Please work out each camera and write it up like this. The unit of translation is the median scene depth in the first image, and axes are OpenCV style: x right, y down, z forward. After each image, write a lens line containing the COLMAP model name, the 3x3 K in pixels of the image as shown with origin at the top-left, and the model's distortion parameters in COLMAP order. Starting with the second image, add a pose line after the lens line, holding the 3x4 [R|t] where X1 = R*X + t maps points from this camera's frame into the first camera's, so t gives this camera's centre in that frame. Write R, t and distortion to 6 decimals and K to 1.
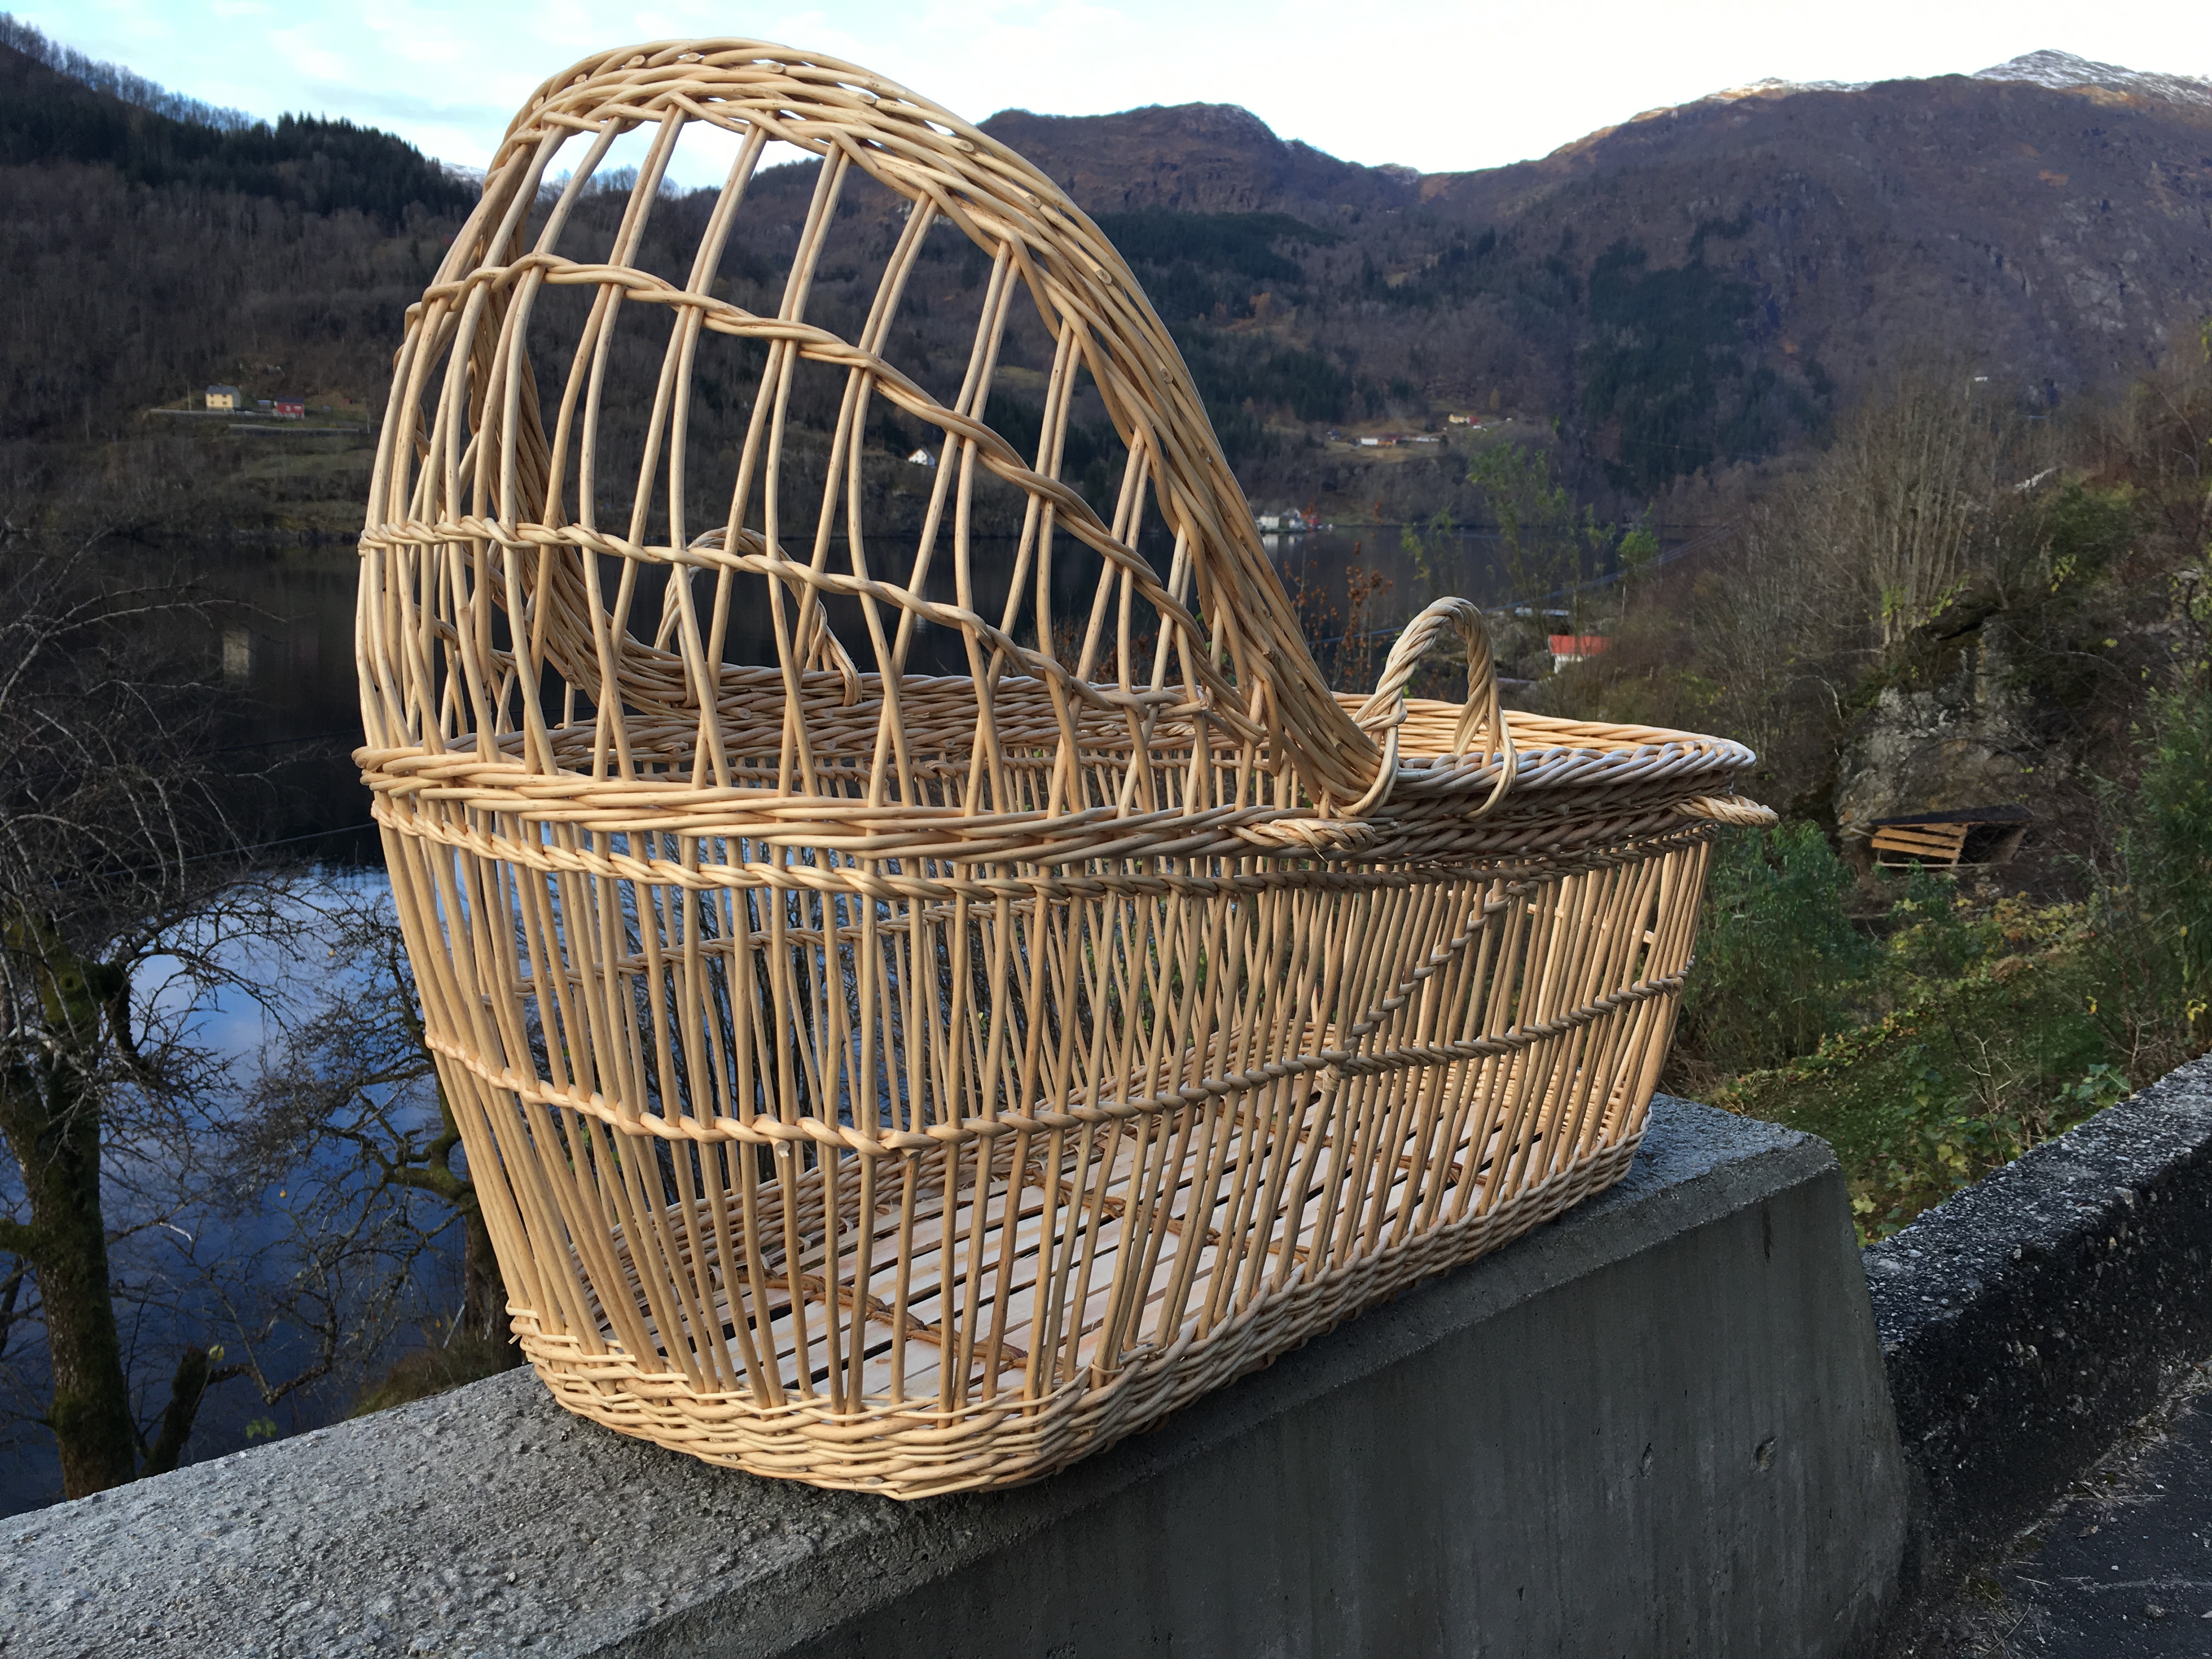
lens RADIAL K [[1852.3, 0, 1103.8], [0, 1852.3, 875.2], [0, 0, 1]] dist [0.059566, -0.084142]
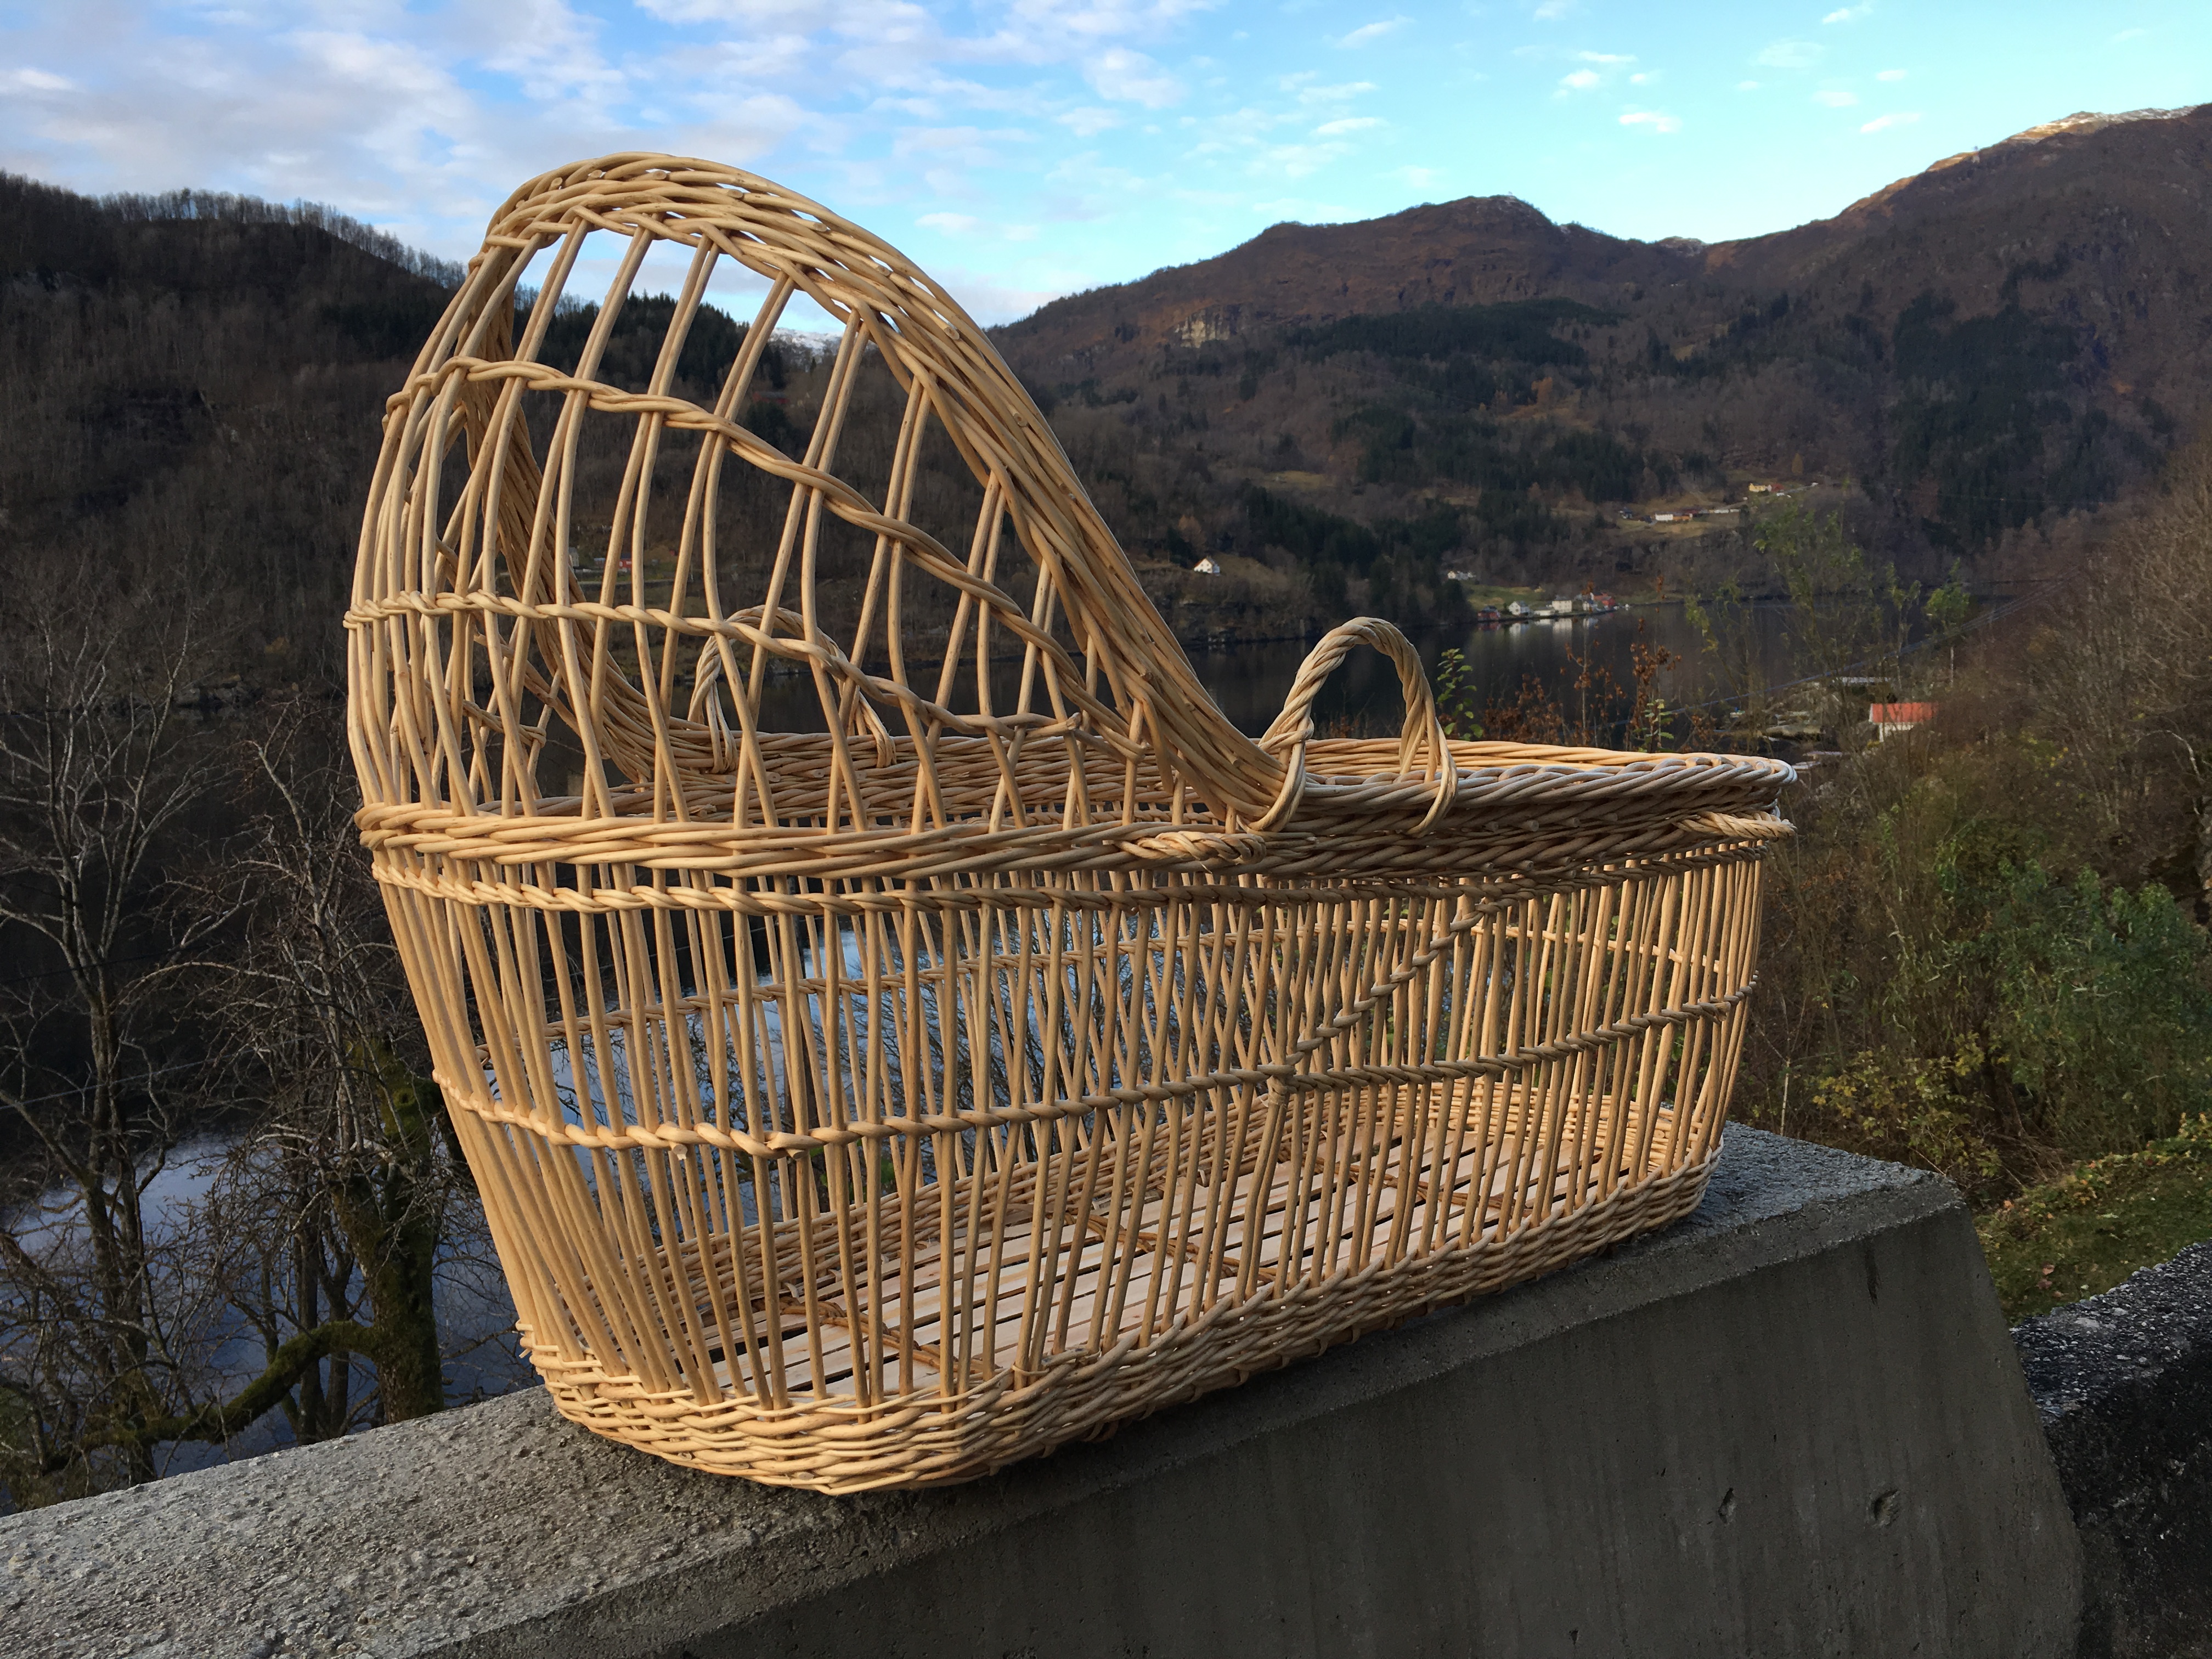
lens RADIAL K [[1852.3, 0, 1103.8], [0, 1852.3, 875.2], [0, 0, 1]] dist [0.059566, -0.084142]
pose [[0.987448, -0.042850, -0.152019, 0.219380], [0.034658, 0.997822, -0.056134, 0.051111], [0.154093, 0.050161, 0.986782, -0.032414]]
